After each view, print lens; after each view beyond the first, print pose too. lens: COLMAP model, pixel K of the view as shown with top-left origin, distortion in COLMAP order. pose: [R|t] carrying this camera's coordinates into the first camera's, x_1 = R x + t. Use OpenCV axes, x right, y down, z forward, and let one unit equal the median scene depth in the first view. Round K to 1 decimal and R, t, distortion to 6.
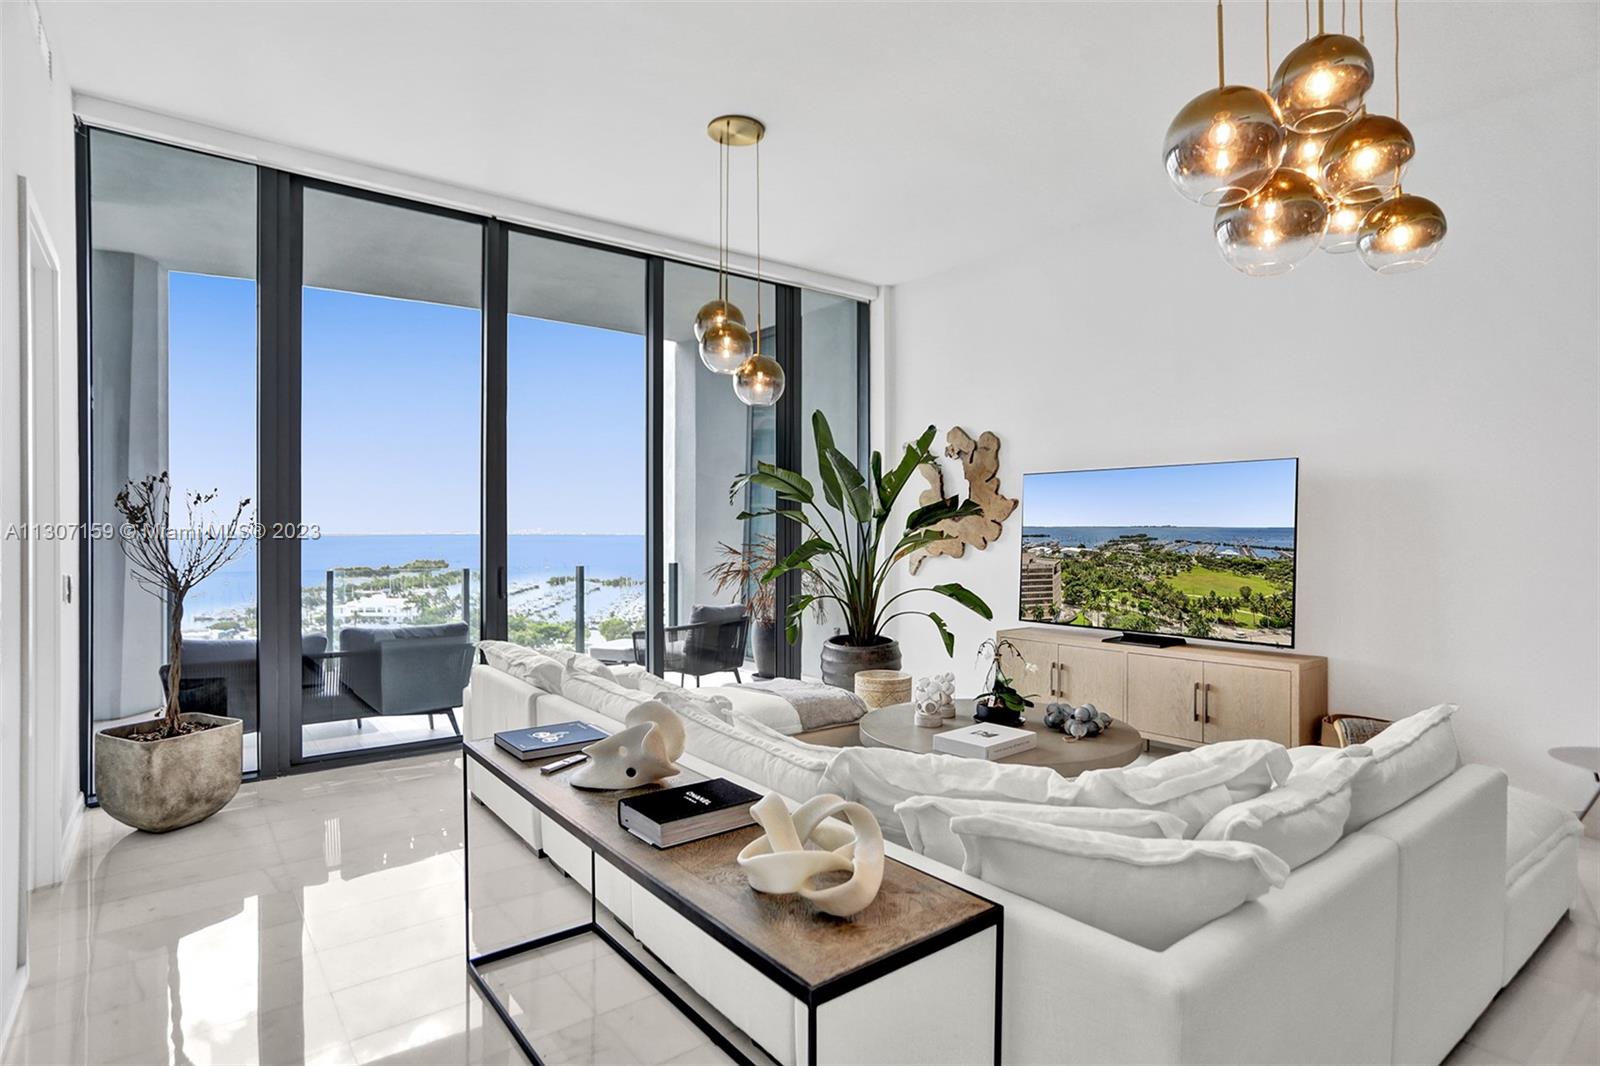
lens RADIAL K [[813.6, 0, 814.5], [0, 813.6, 530.1], [0, 0, 1]] dist [-0.000562, -0.000360]
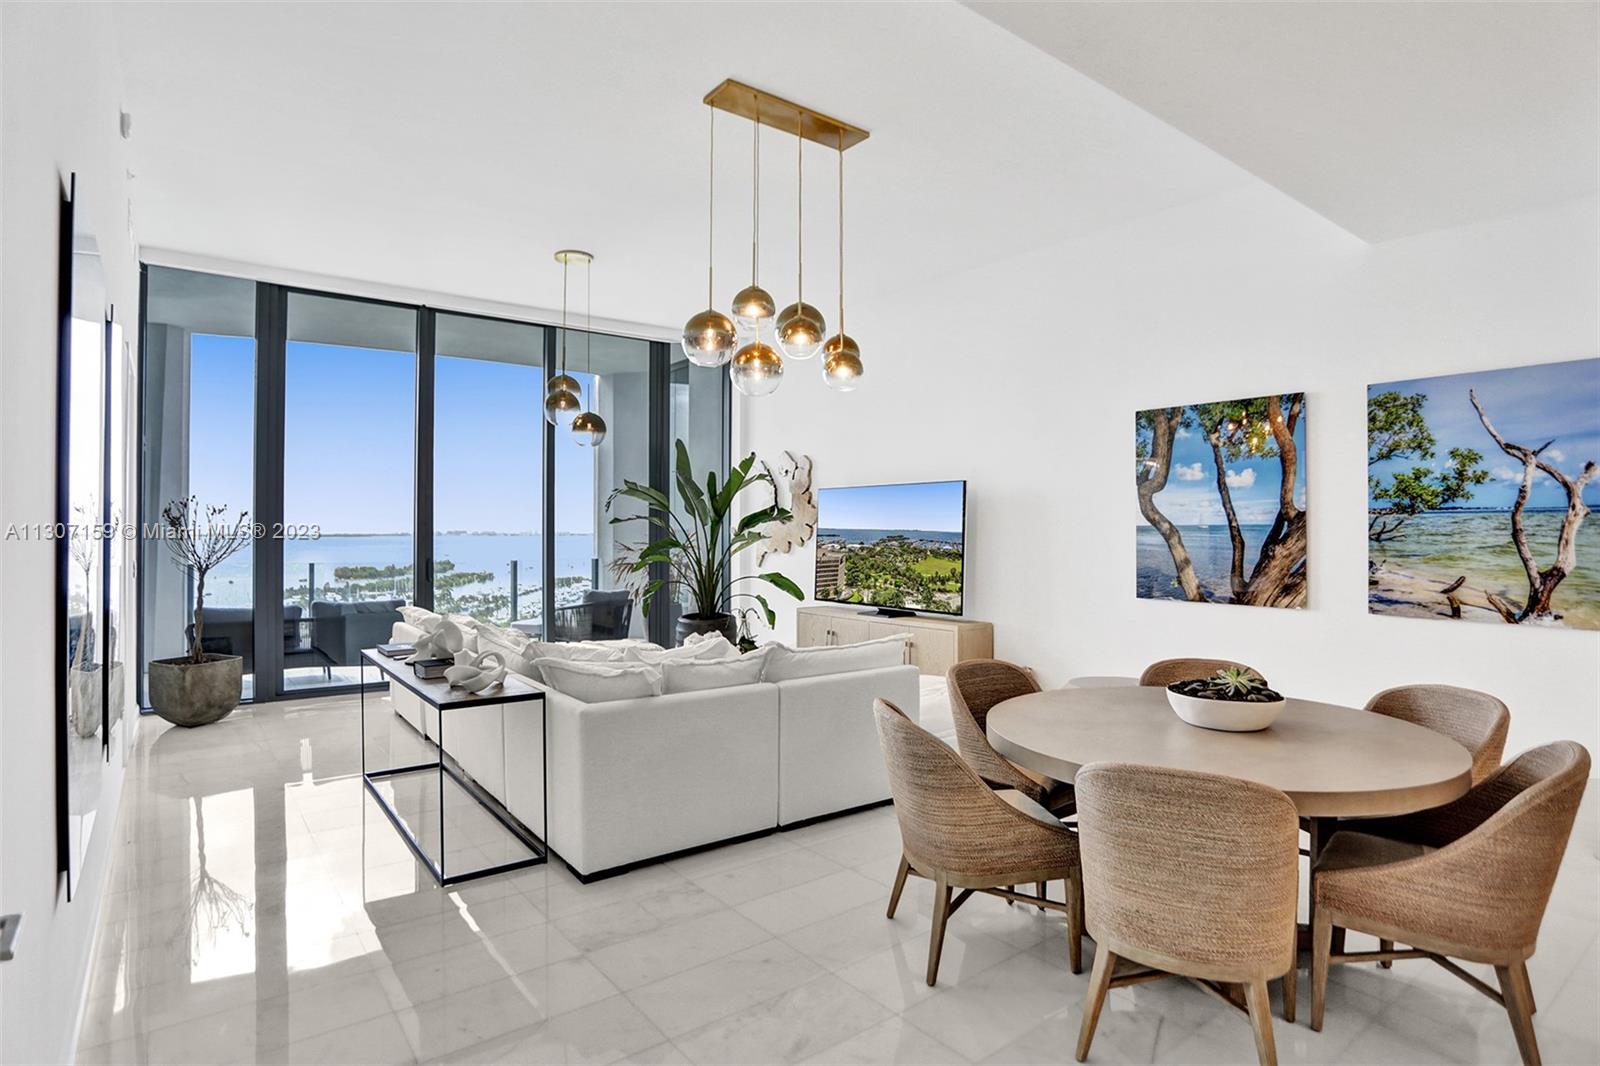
lens RADIAL K [[834.1, 0, 794.7], [0, 834.1, 520.7], [0, 0, 1]] dist [-0.001919, 0.001134]
pose [[0.999414, -0.001925, -0.034187, 0.292349], [0.001430, 0.999894, -0.014503, 0.002525], [0.034211, 0.014445, 0.999310, -0.401378]]
